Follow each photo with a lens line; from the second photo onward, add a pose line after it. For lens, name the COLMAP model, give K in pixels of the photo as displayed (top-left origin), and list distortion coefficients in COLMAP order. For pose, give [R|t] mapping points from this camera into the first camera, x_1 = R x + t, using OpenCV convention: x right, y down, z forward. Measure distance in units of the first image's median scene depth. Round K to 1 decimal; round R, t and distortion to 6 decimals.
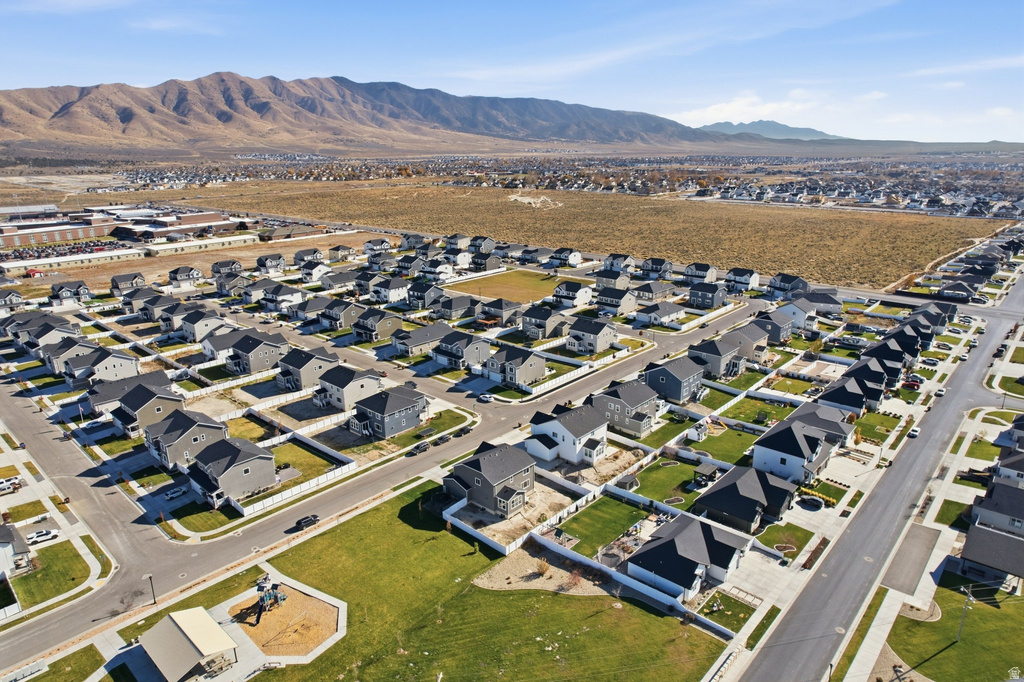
lens RADIAL K [[654.3, 0, 515.7], [0, 654.3, 344.8], [0, 0, 1]] dist [-0.074874, 0.067882]
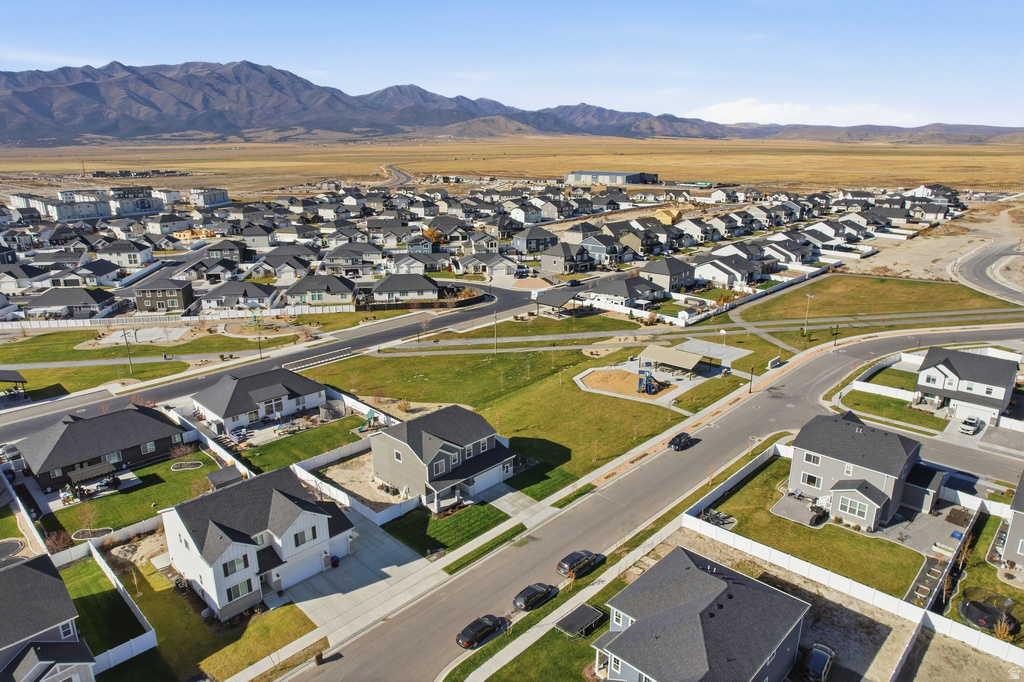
lens RADIAL K [[654.3, 0, 515.7], [0, 654.3, 344.8], [0, 0, 1]] dist [-0.074874, 0.067882]
pose [[-0.999570, 0.002636, 0.029202, -0.060180], [0.018573, 0.827580, 0.561040, -0.114213], [-0.022688, 0.561341, -0.827273, 0.664326]]
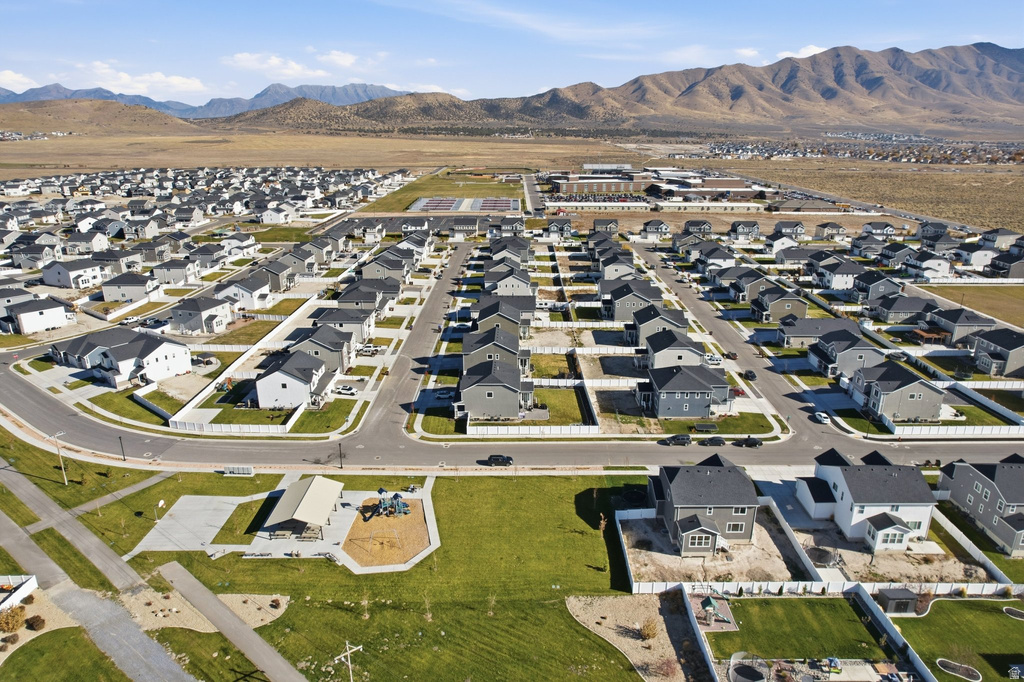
lens RADIAL K [[654.3, 0, 515.7], [0, 654.3, 344.8], [0, 0, 1]] dist [-0.074874, 0.067882]
pose [[0.666712, 0.248252, -0.702756, 0.137454], [-0.227311, 0.965703, 0.125487, -0.007770], [0.709806, 0.076080, 0.700277, 0.136467]]
